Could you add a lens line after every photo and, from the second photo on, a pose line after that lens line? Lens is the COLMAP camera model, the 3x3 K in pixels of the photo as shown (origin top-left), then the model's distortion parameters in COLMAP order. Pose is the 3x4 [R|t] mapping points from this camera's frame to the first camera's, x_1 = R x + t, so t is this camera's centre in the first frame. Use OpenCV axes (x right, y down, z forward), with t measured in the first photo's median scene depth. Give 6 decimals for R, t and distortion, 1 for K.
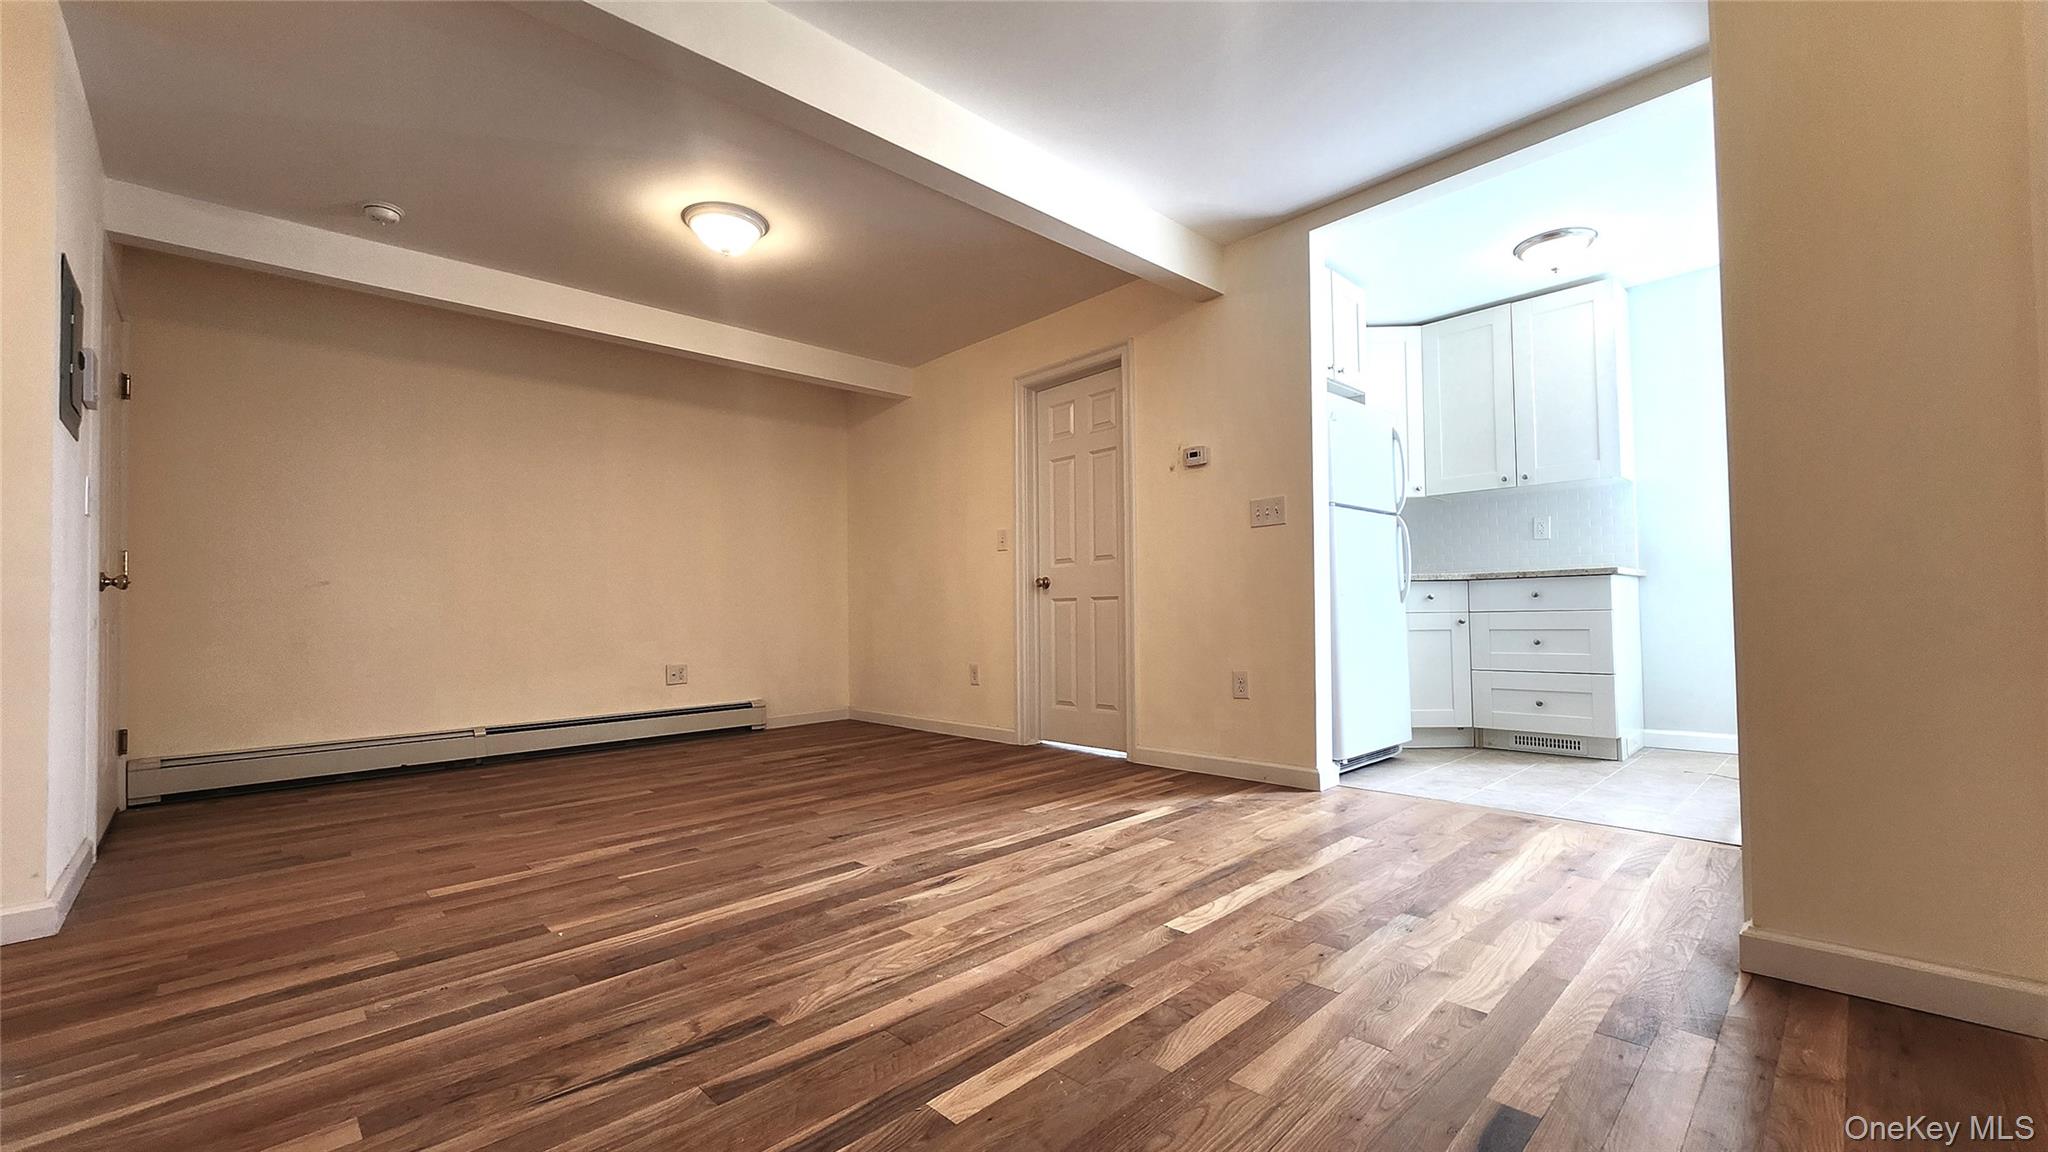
lens RADIAL K [[814.2, 0, 966.4], [0, 814.2, 597.6], [0, 0, 1]] dist [0.001140, -0.000481]
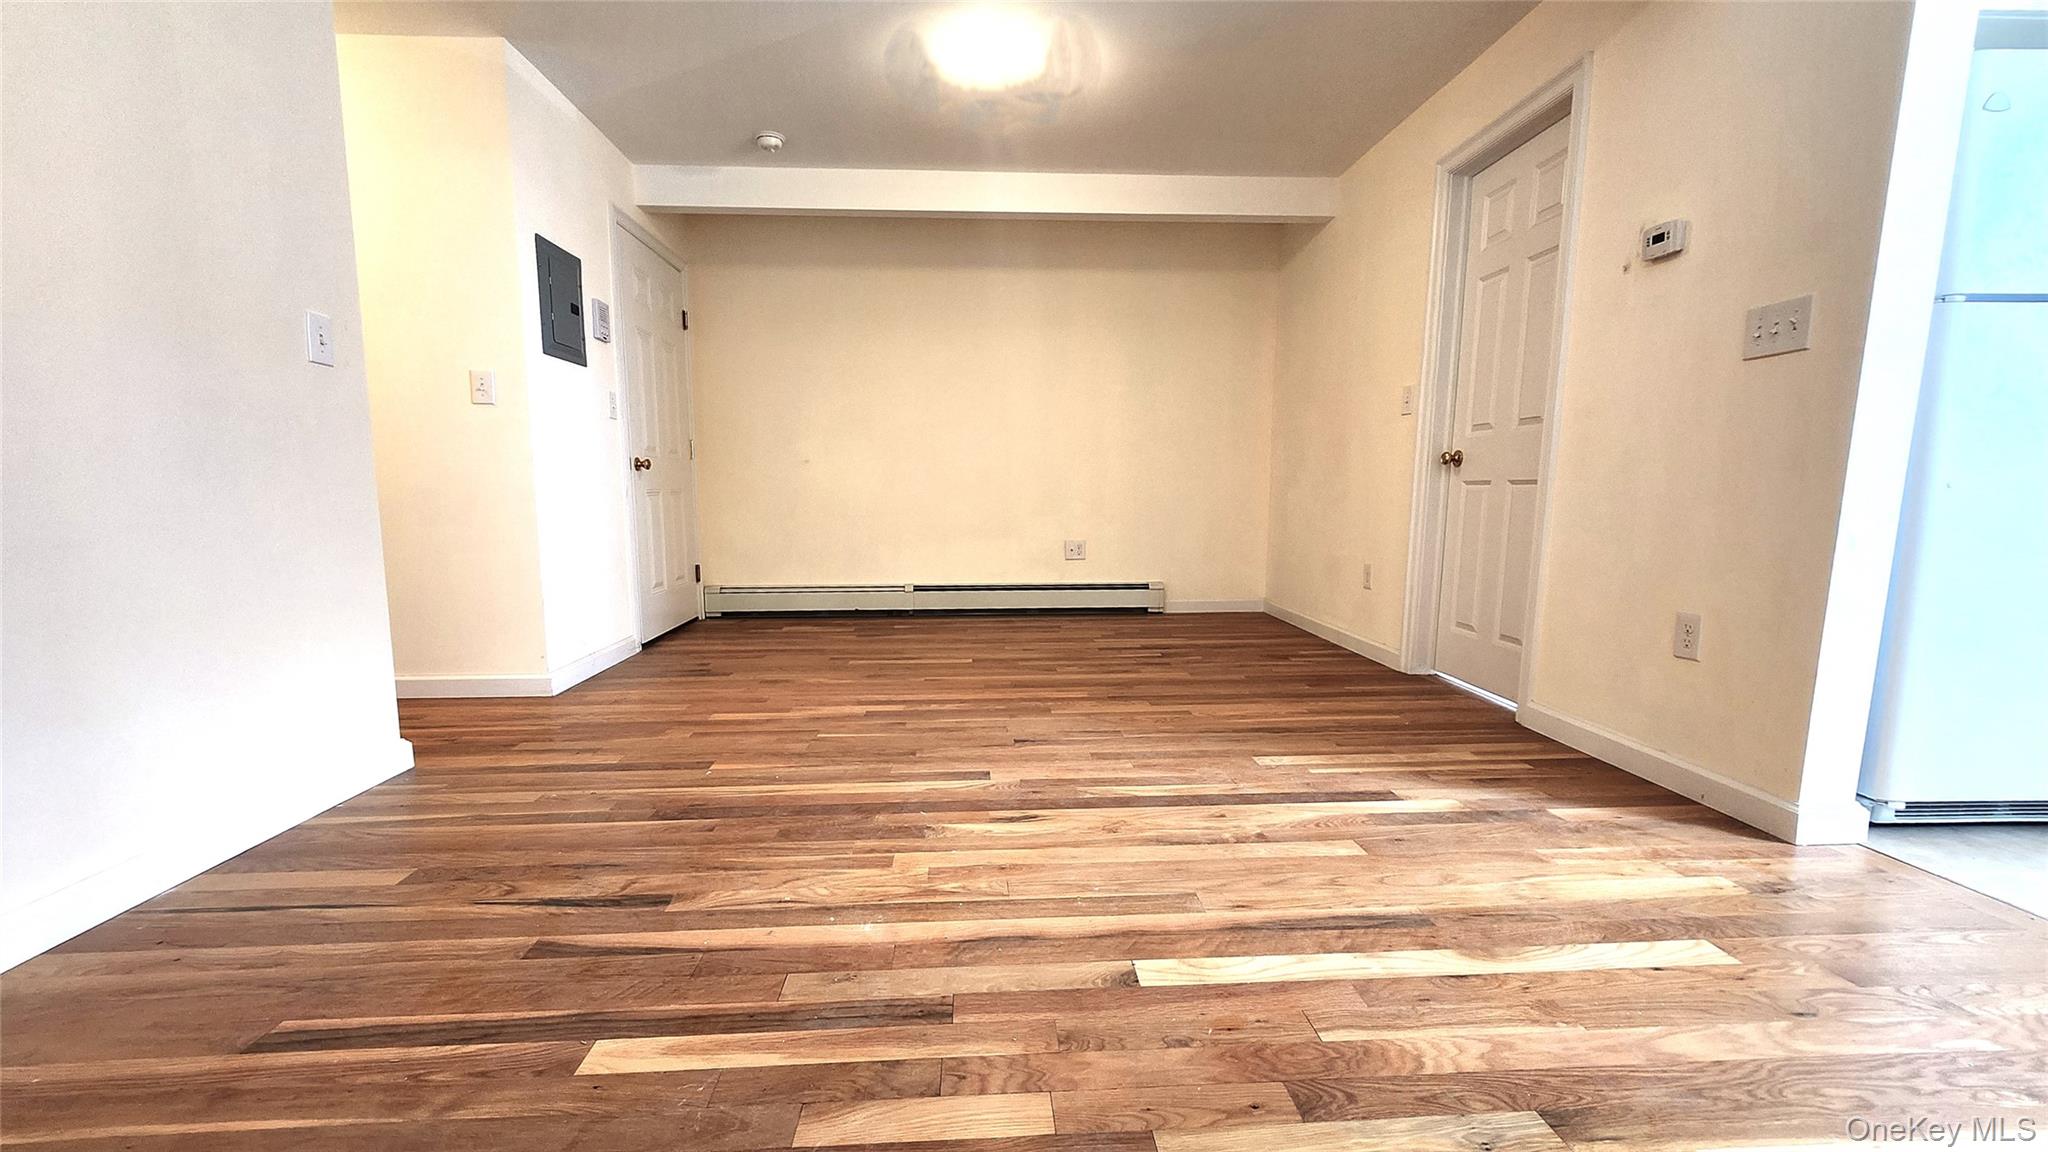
lens RADIAL K [[814.2, 0, 1030.5], [0, 814.2, 593.9], [0, 0, 1]] dist [0.001140, -0.000481]
pose [[0.774399, 0.099907, -0.624759, 0.459779], [-0.000034, 0.987461, 0.157865, -0.023171], [0.632697, -0.122230, 0.764692, 0.340831]]
